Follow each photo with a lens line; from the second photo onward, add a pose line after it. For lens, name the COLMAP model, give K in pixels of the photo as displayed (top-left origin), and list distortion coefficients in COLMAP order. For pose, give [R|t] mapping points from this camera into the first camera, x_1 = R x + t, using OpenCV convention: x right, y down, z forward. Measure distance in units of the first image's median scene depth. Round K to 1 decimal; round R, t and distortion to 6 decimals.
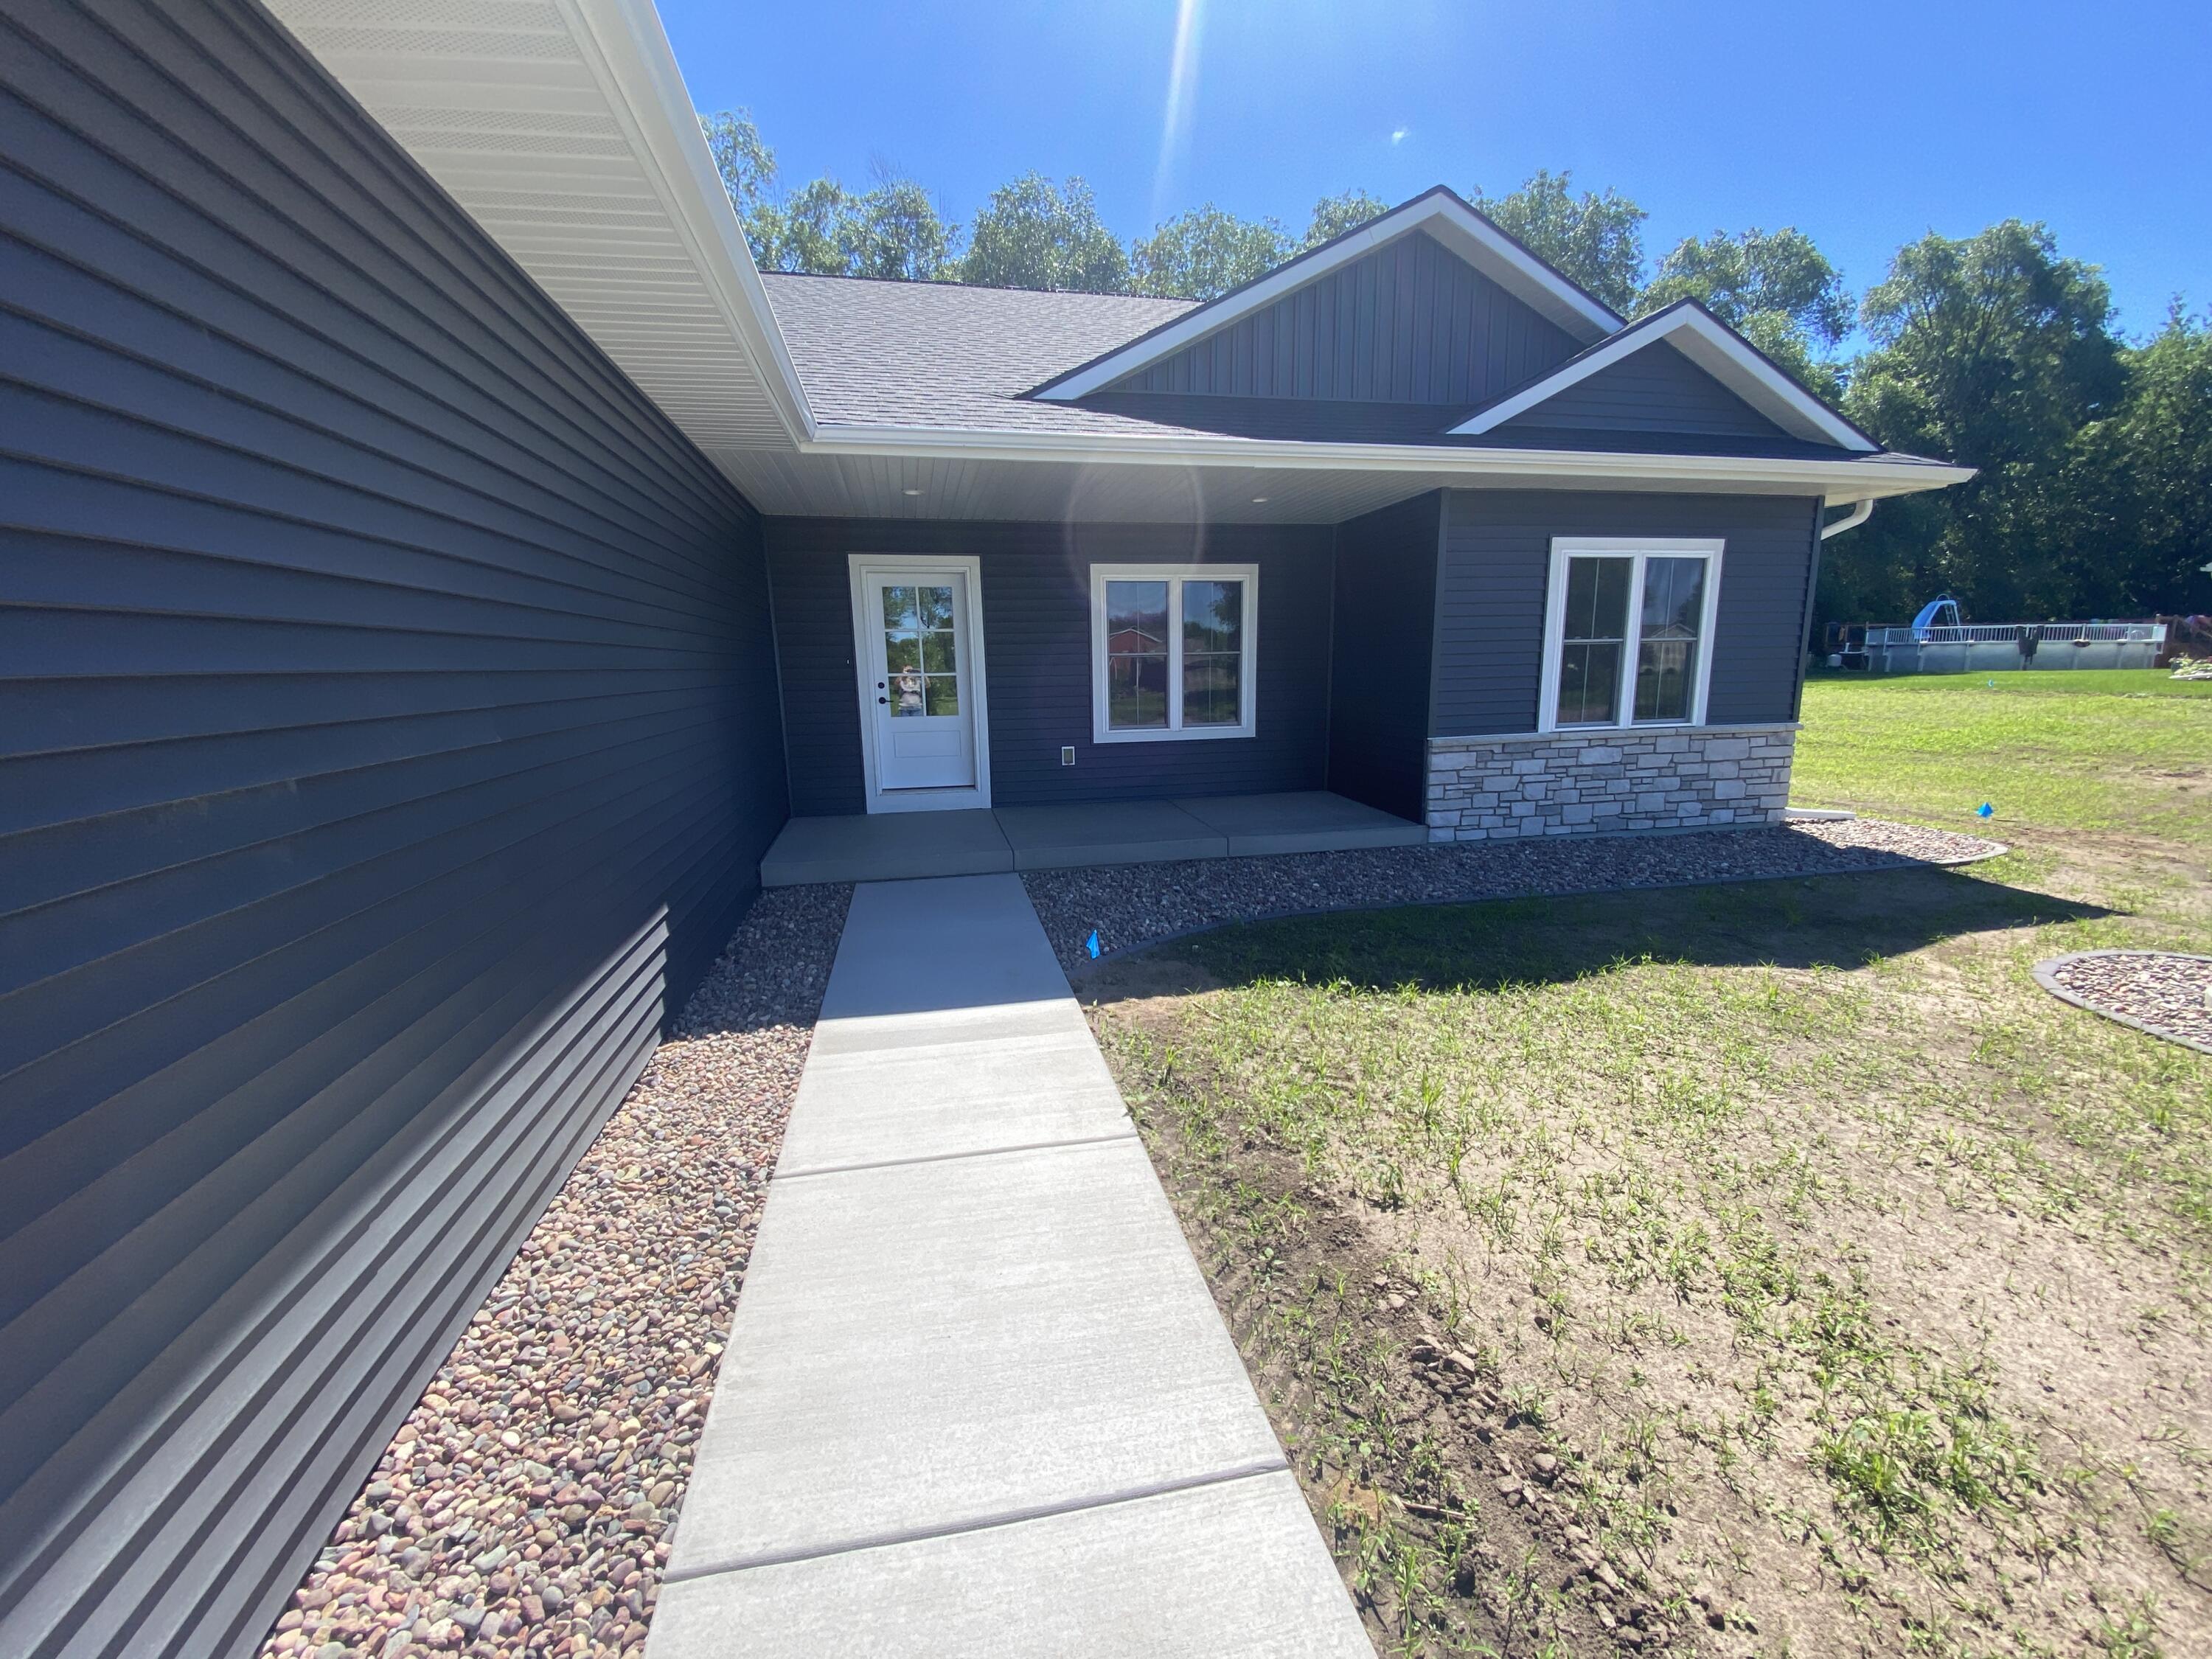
lens RADIAL K [[893.4, 0, 1102.1], [0, 893.4, 834.9], [0, 0, 1]] dist [0.019804, -0.019774]
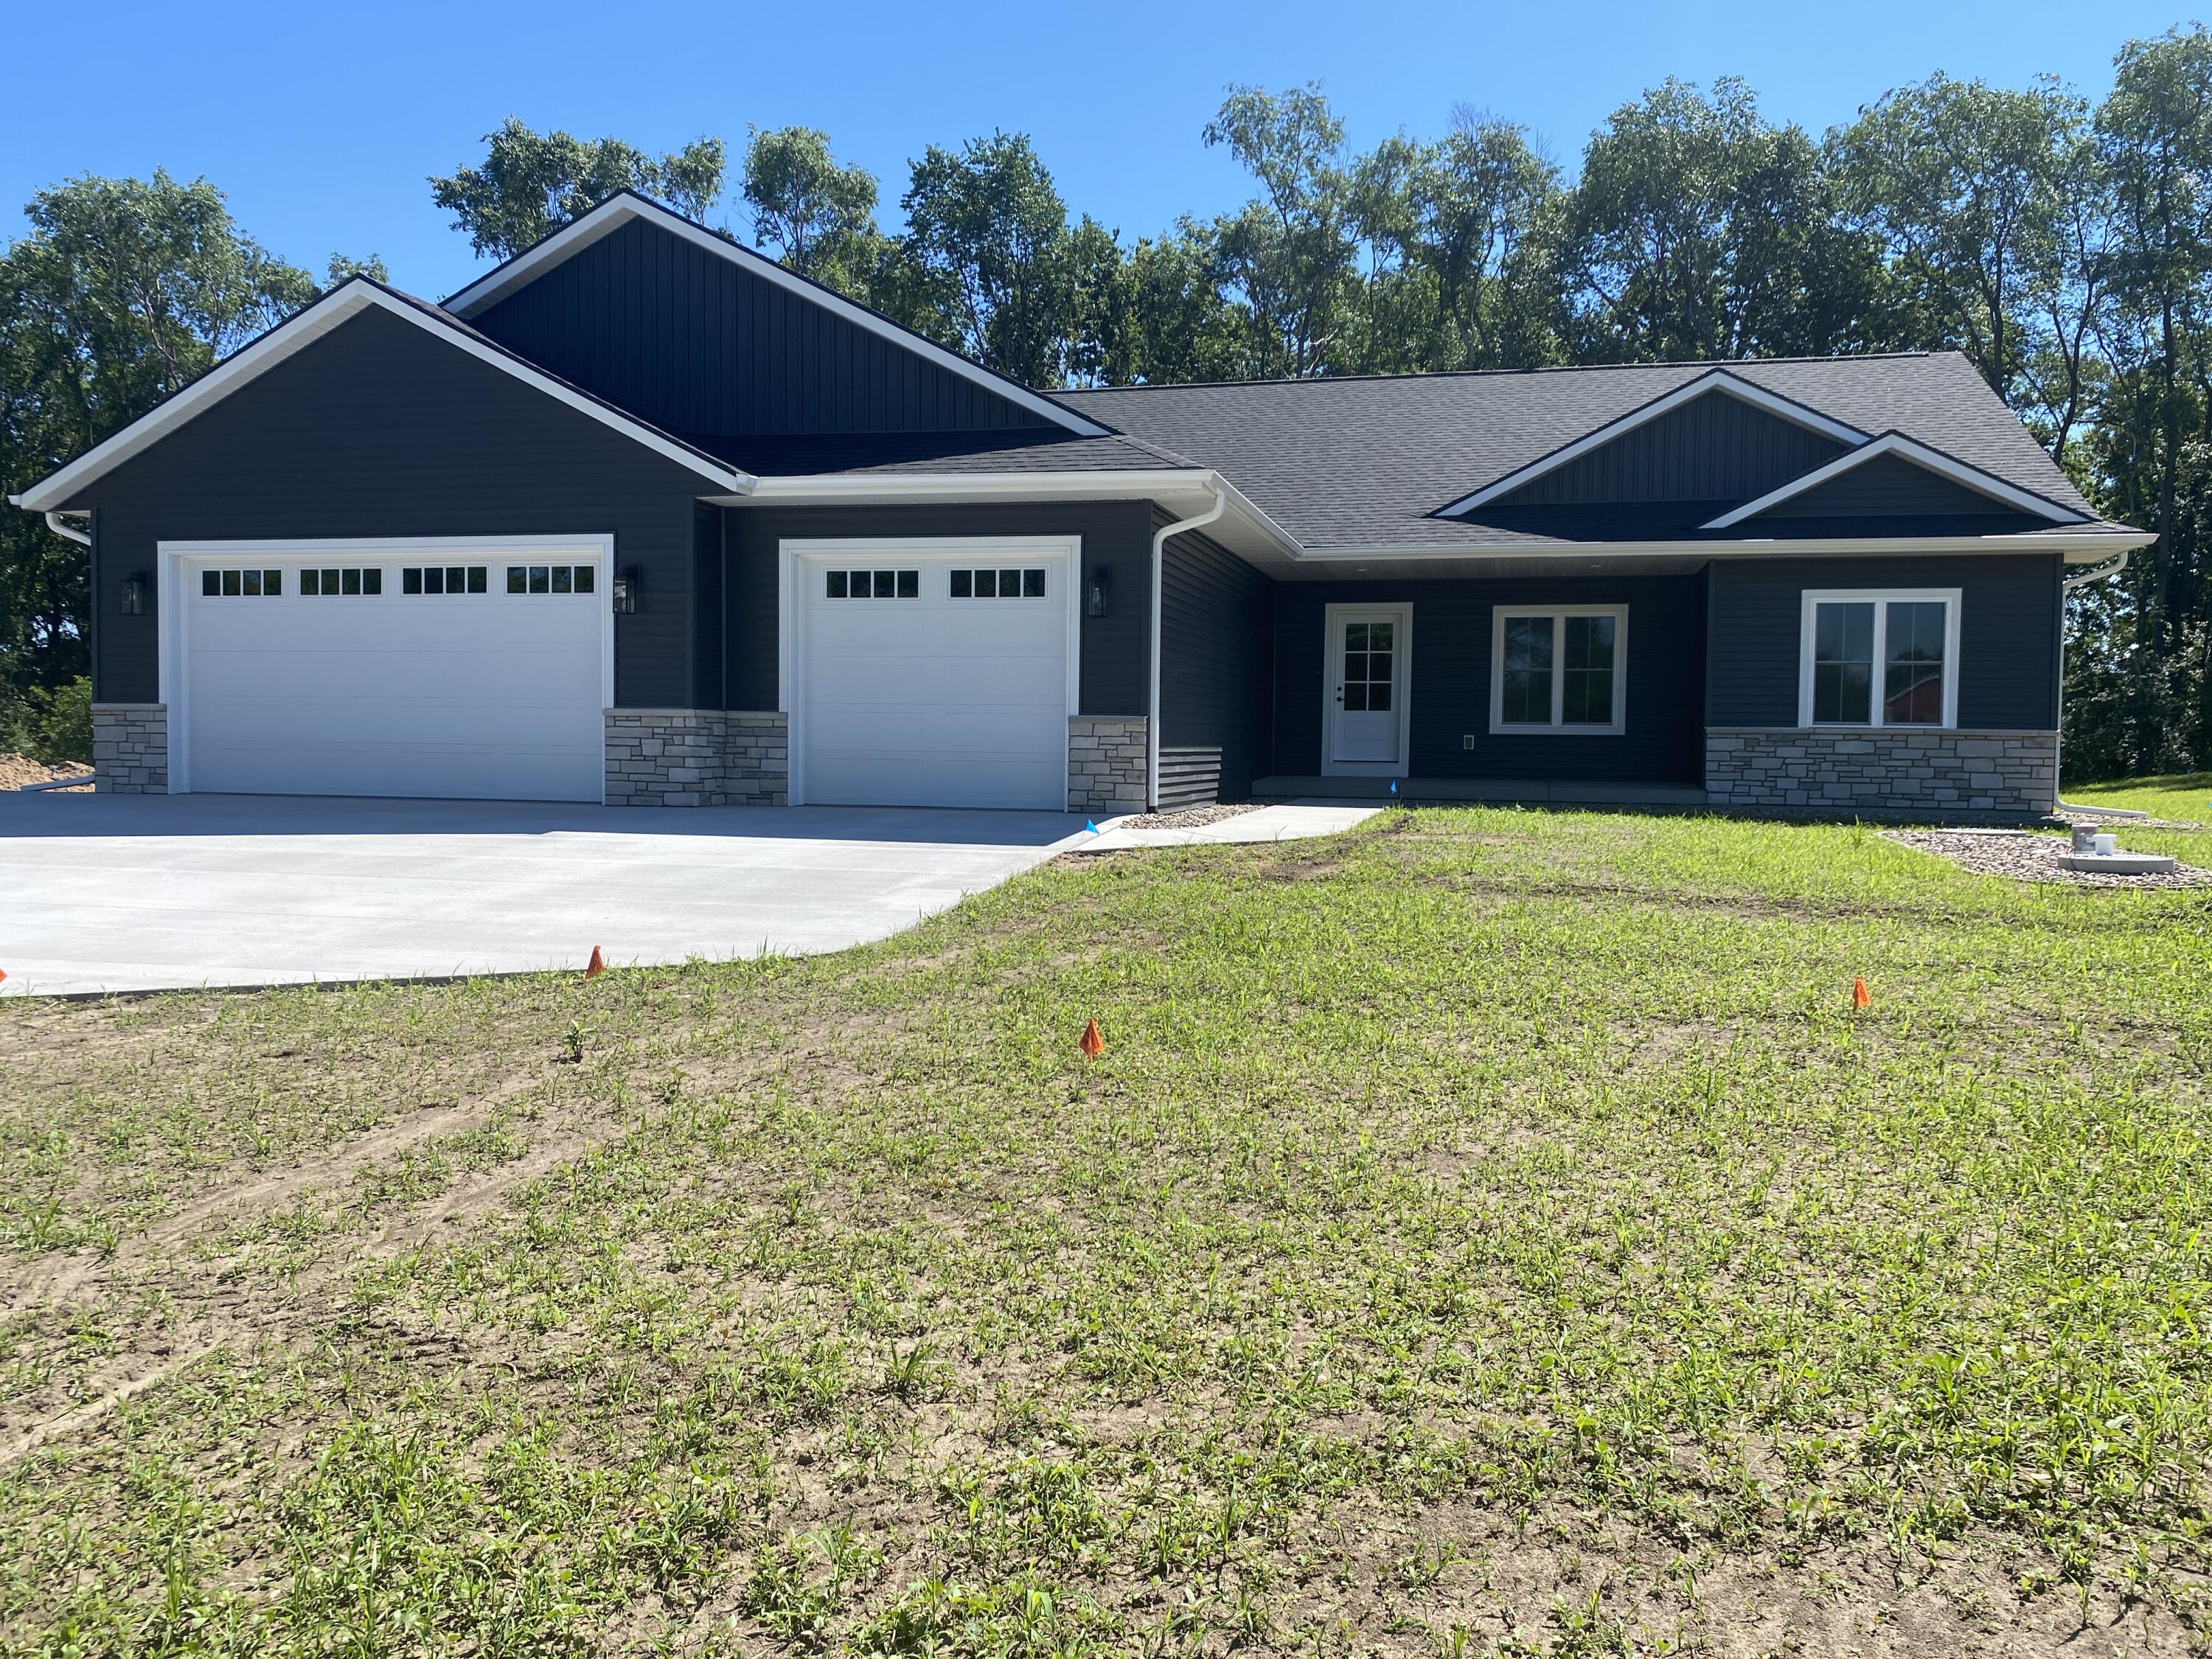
lens RADIAL K [[1675.6, 0, 1102.5], [0, 1675.6, 830.6], [0, 0, 1]] dist [0.055470, -0.001948]
pose [[0.899004, 0.057068, -0.434206, 0.661088], [-0.115166, 0.987384, -0.108673, 0.442884], [0.422527, 0.147703, 0.894234, -1.729569]]
